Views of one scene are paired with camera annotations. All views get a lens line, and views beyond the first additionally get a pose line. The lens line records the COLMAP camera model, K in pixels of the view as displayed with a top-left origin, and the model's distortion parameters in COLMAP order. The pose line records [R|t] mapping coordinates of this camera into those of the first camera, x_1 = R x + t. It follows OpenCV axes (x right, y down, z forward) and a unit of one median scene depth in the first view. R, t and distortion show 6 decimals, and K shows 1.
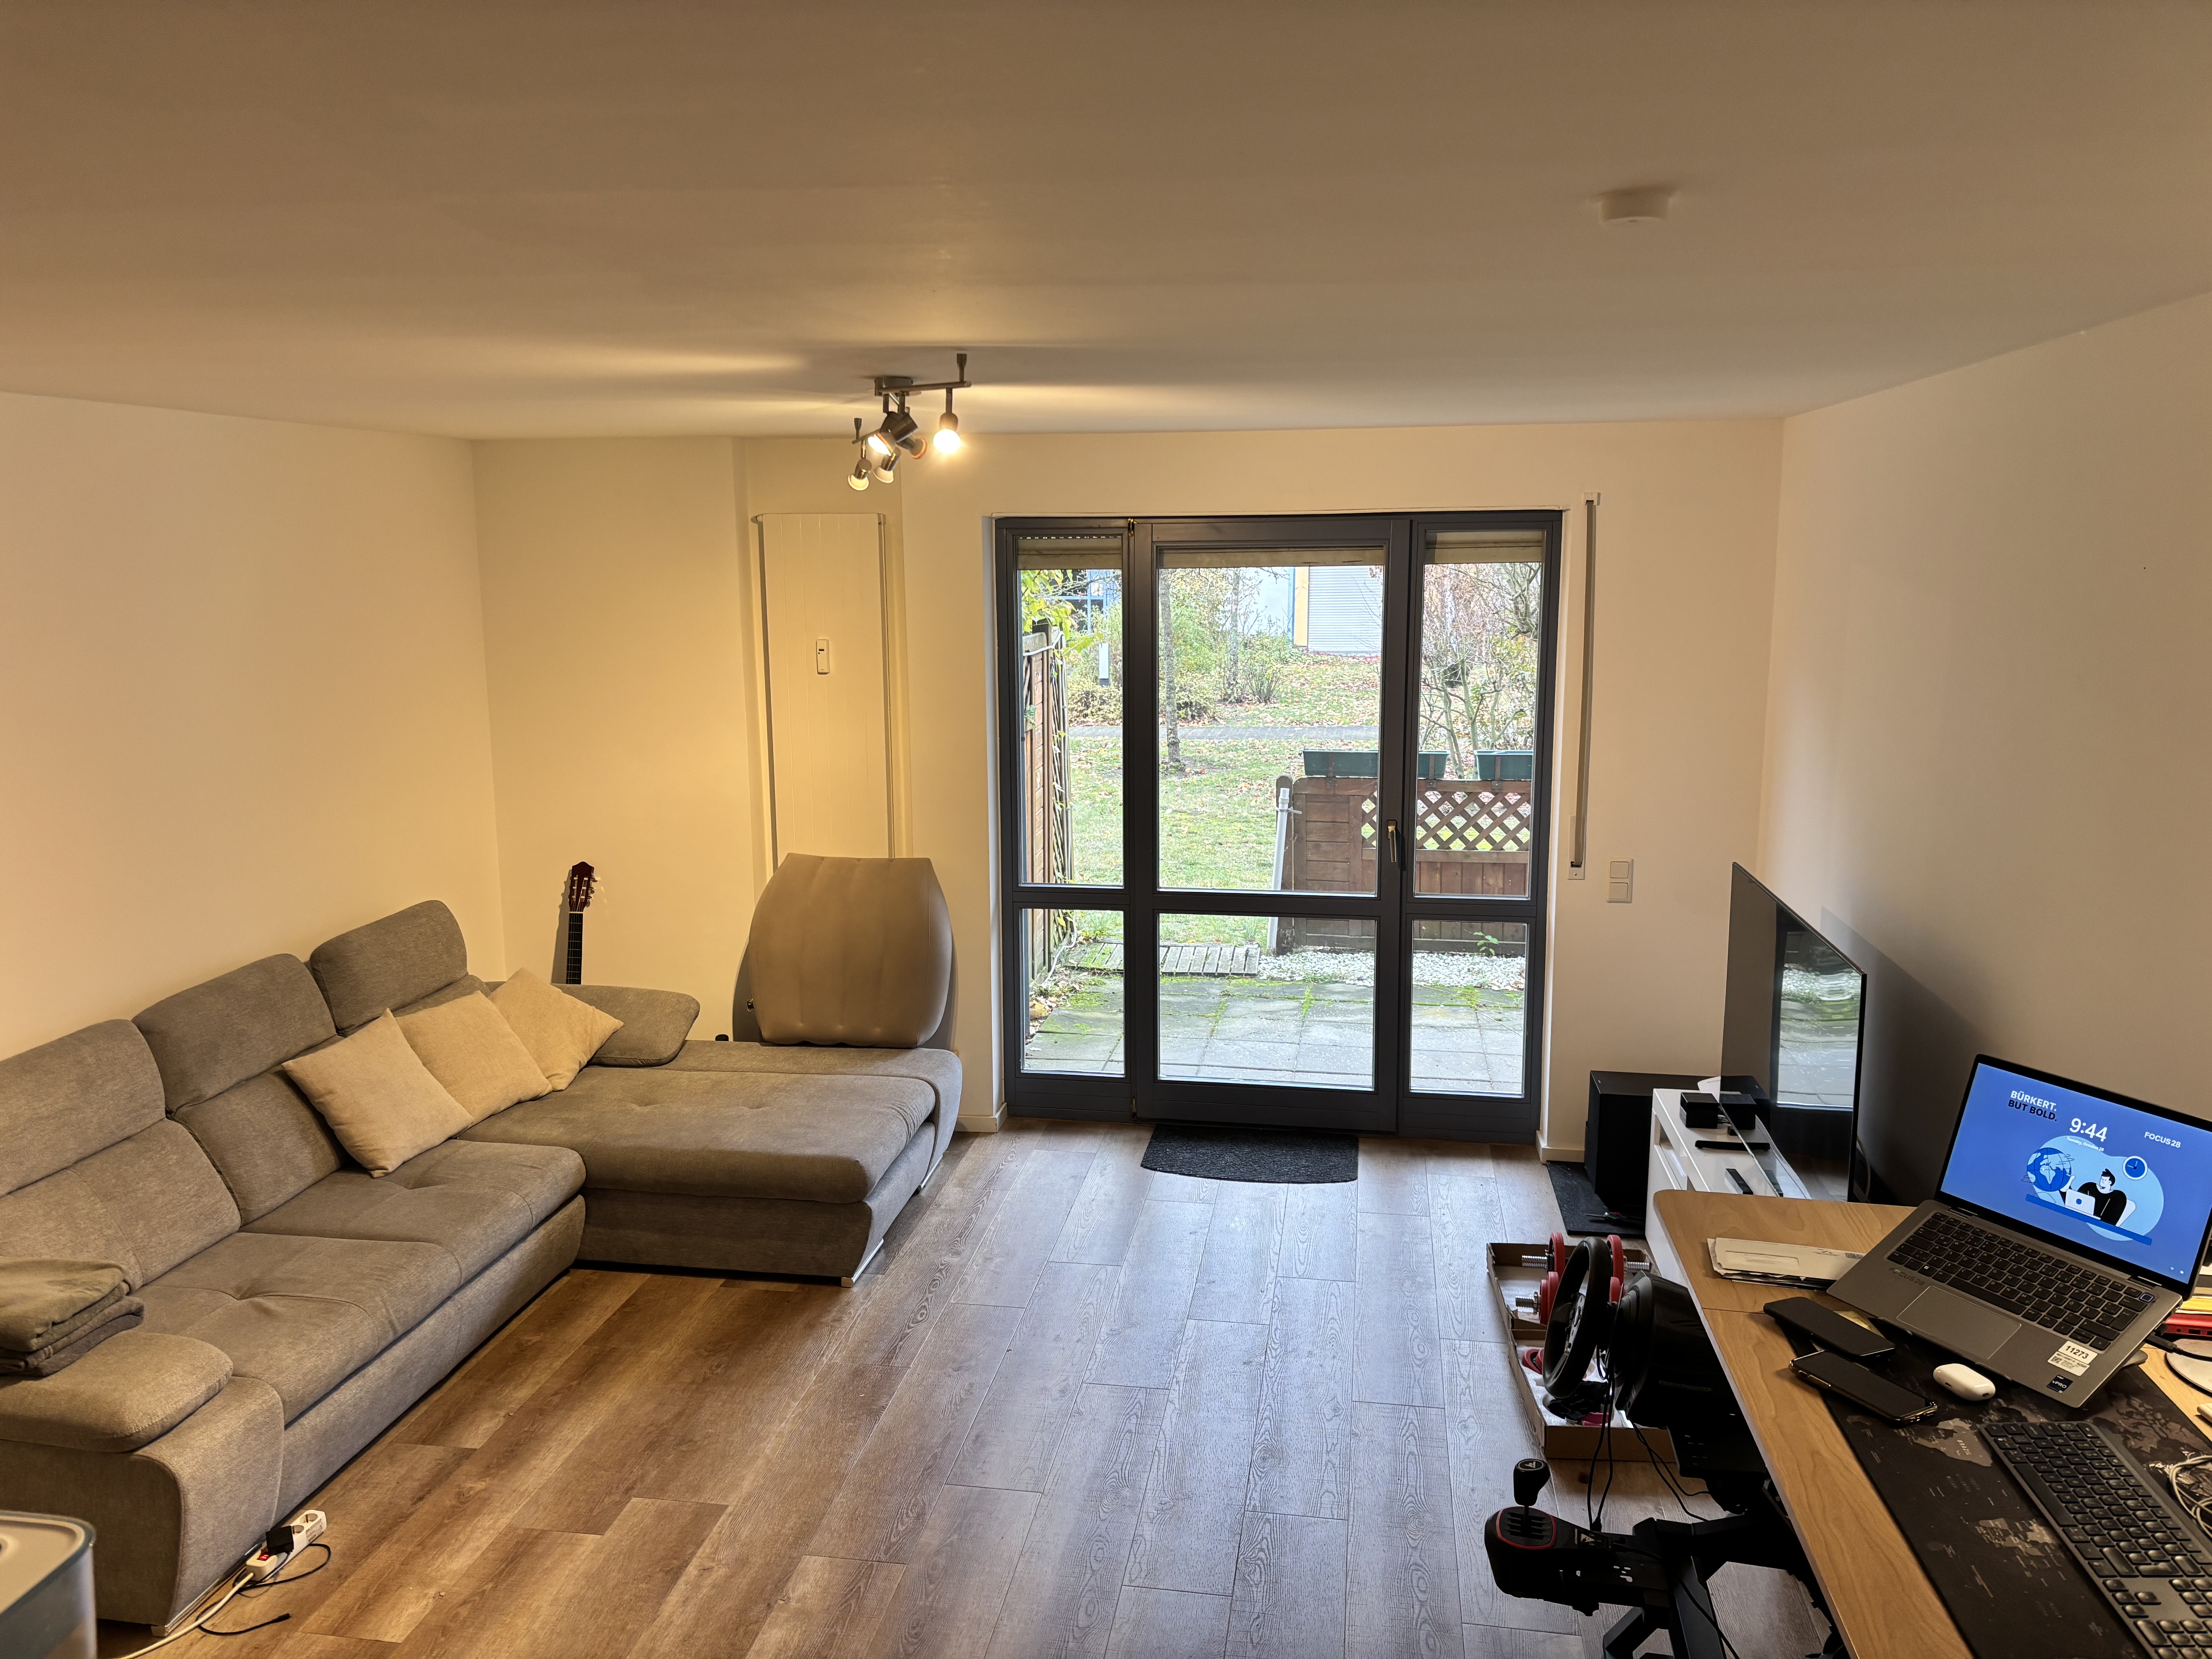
lens RADIAL K [[1654.2, 0, 1087.3], [0, 1654.2, 836.1], [0, 0, 1]] dist [0.038981, -0.029993]
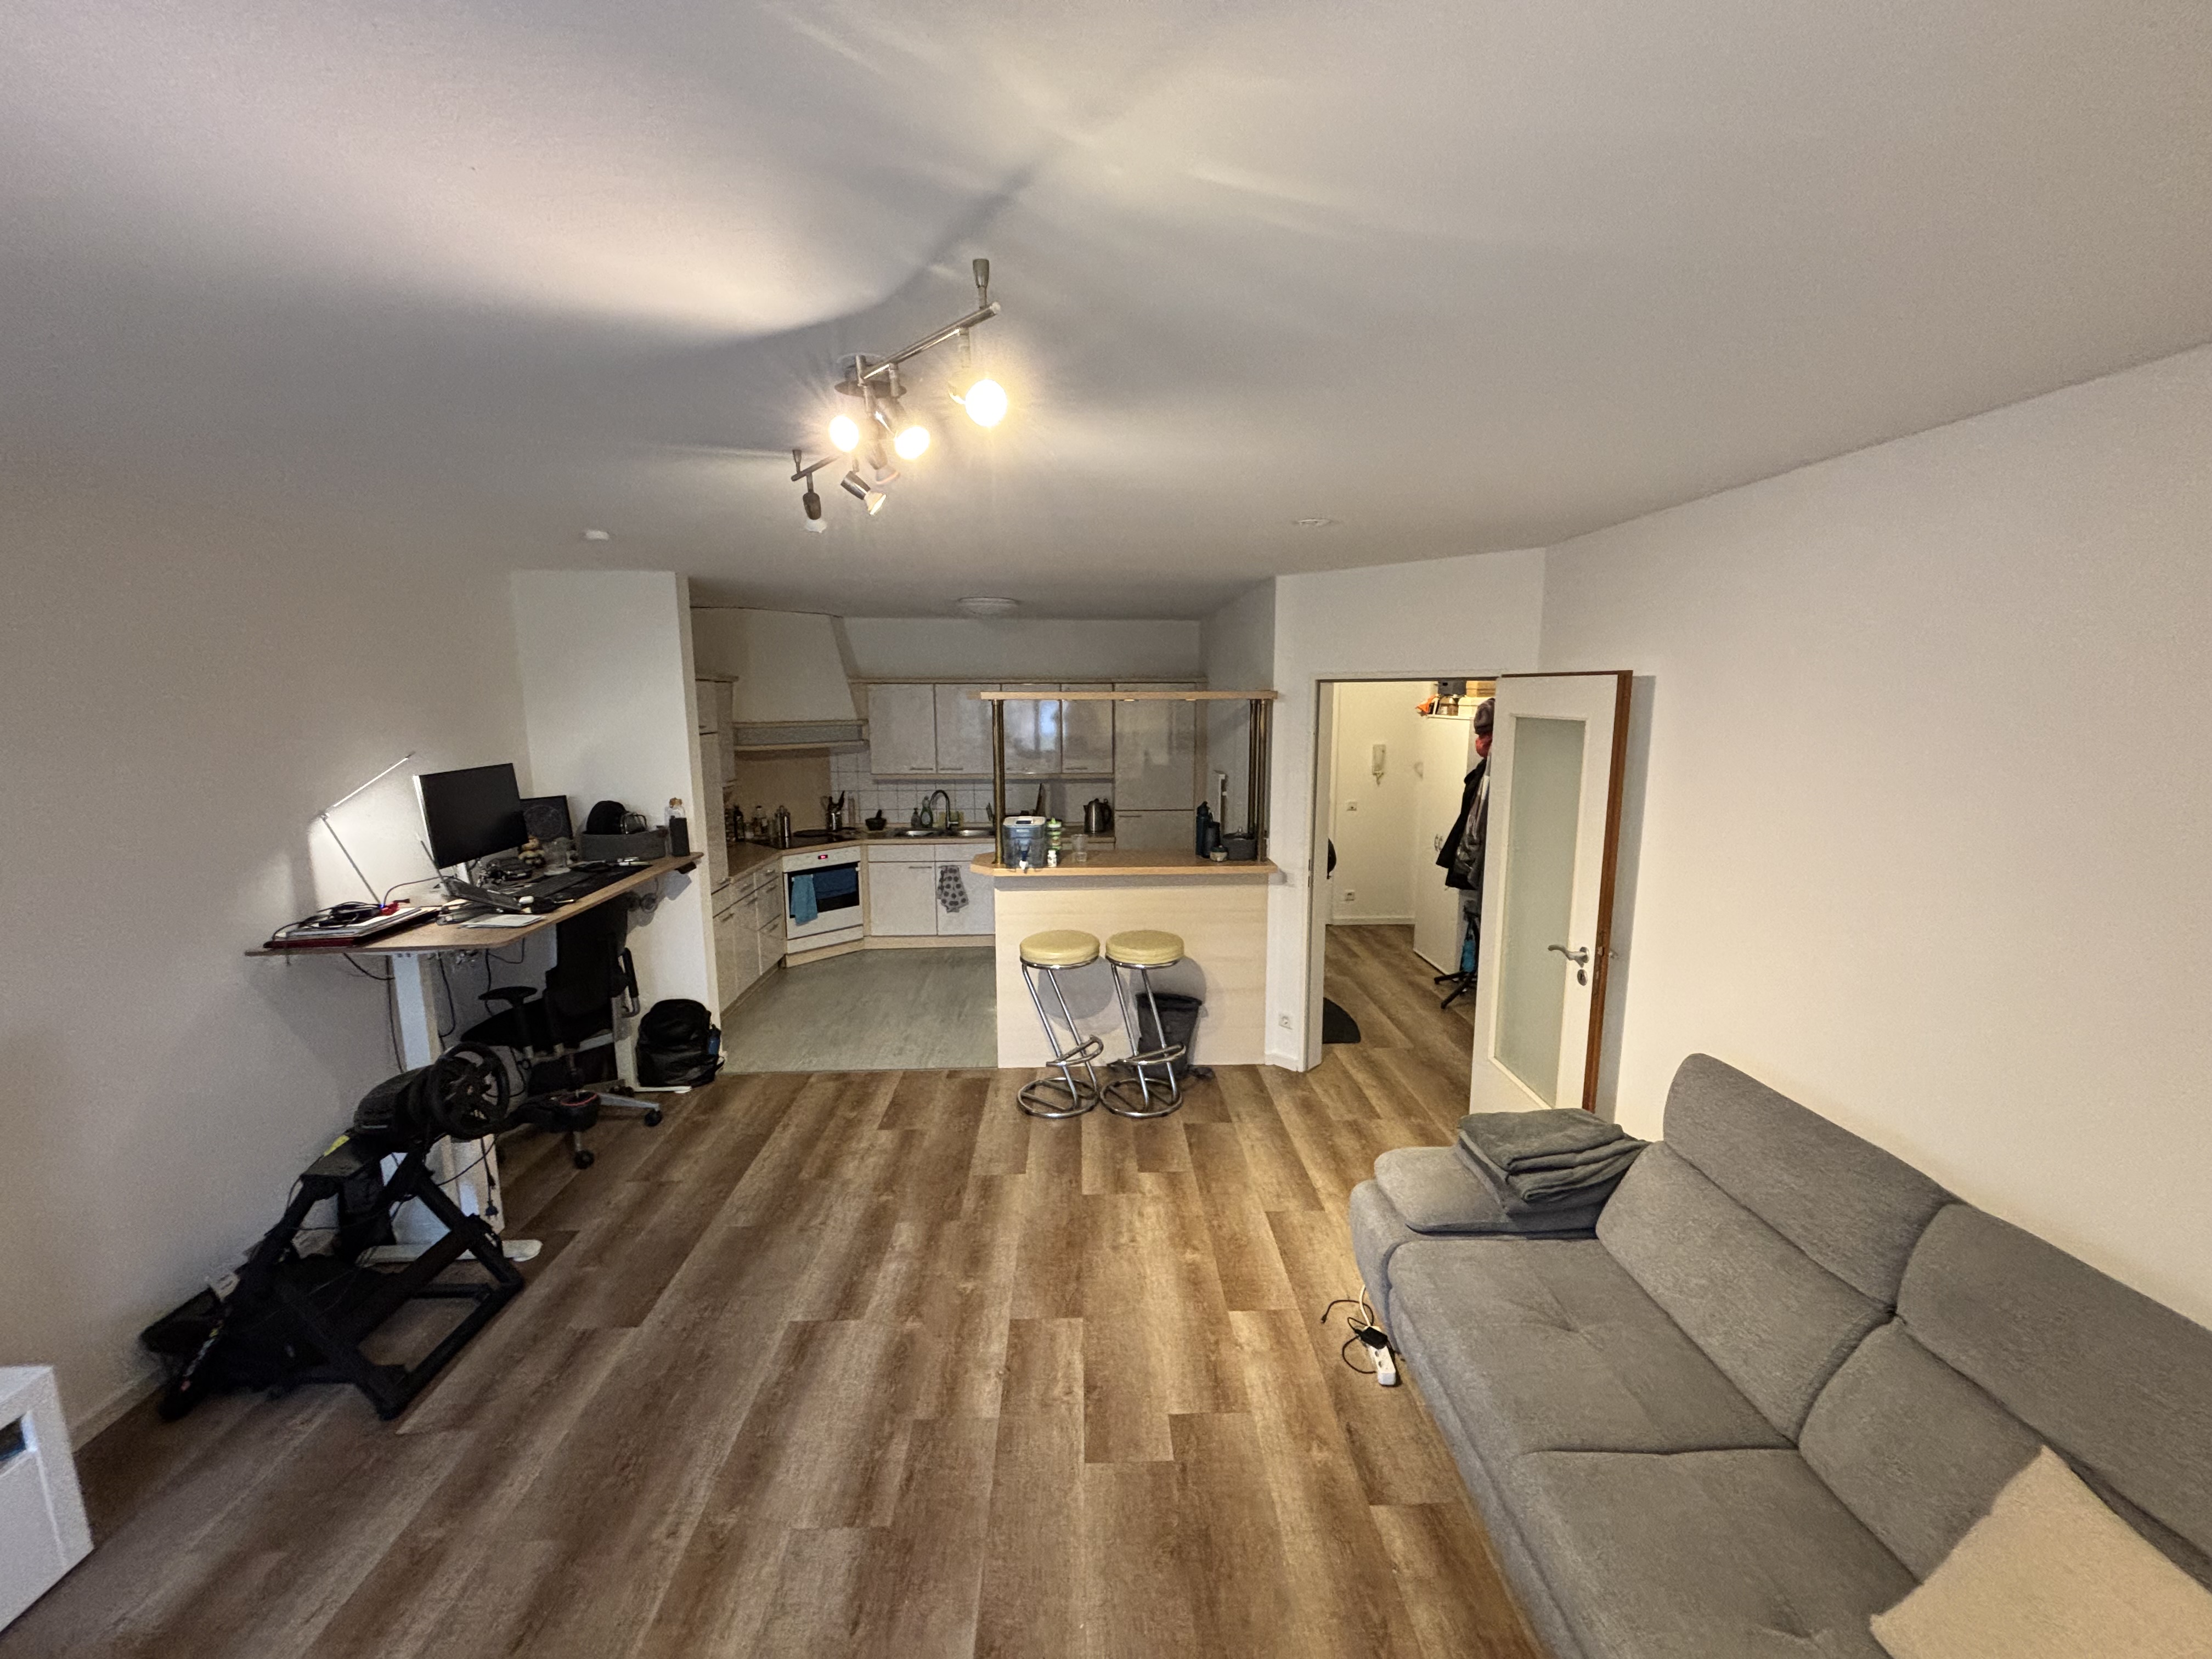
lens RADIAL K [[885.7, 0, 1106.0], [0, 885.7, 829.5], [0, 0, 1]] dist [-0.009049, -0.000233]
pose [[-0.980082, 0.044145, -0.193623, -0.114240], [-0.021025, 0.946436, 0.322207, -0.171031], [0.197475, 0.319860, -0.926657, 1.220024]]
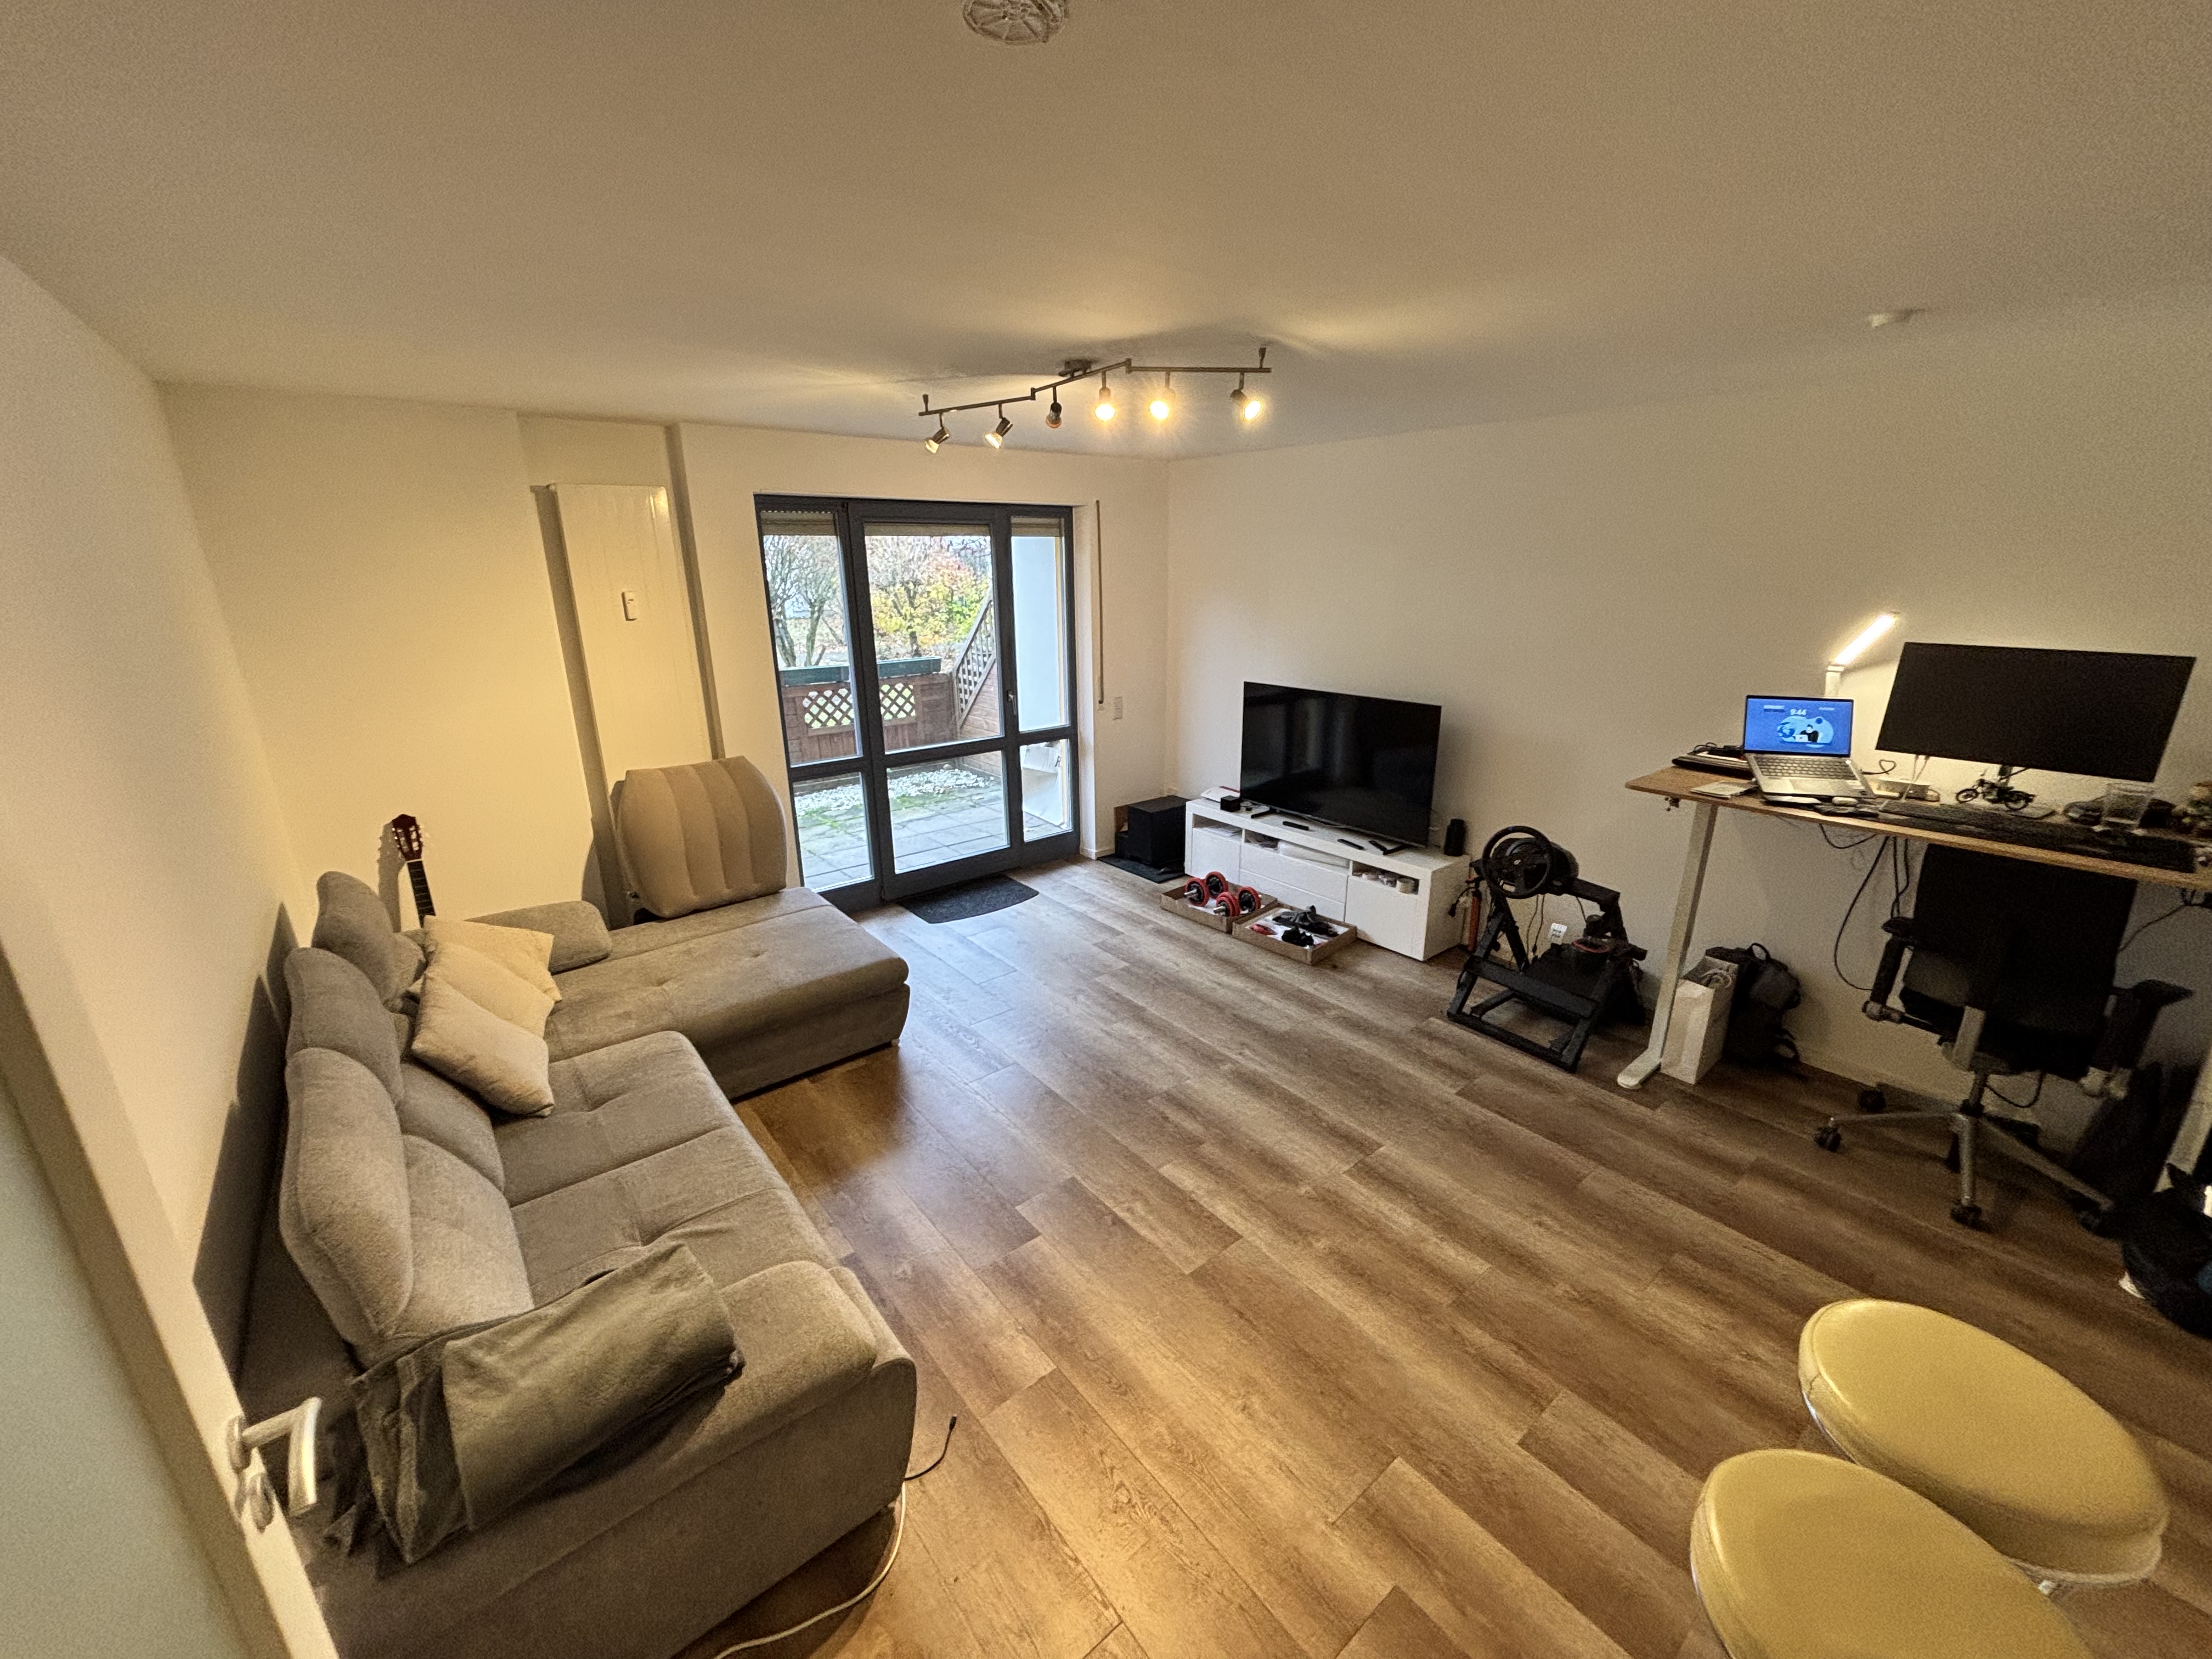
lens RADIAL K [[885.7, 0, 1106.0], [0, 885.7, 829.5], [0, 0, 1]] dist [-0.009049, -0.000233]
pose [[0.662814, -0.217750, 0.716424, -0.585390], [0.132500, 0.975791, 0.173997, -0.019226], [-0.736968, -0.020401, 0.675620, 0.400244]]
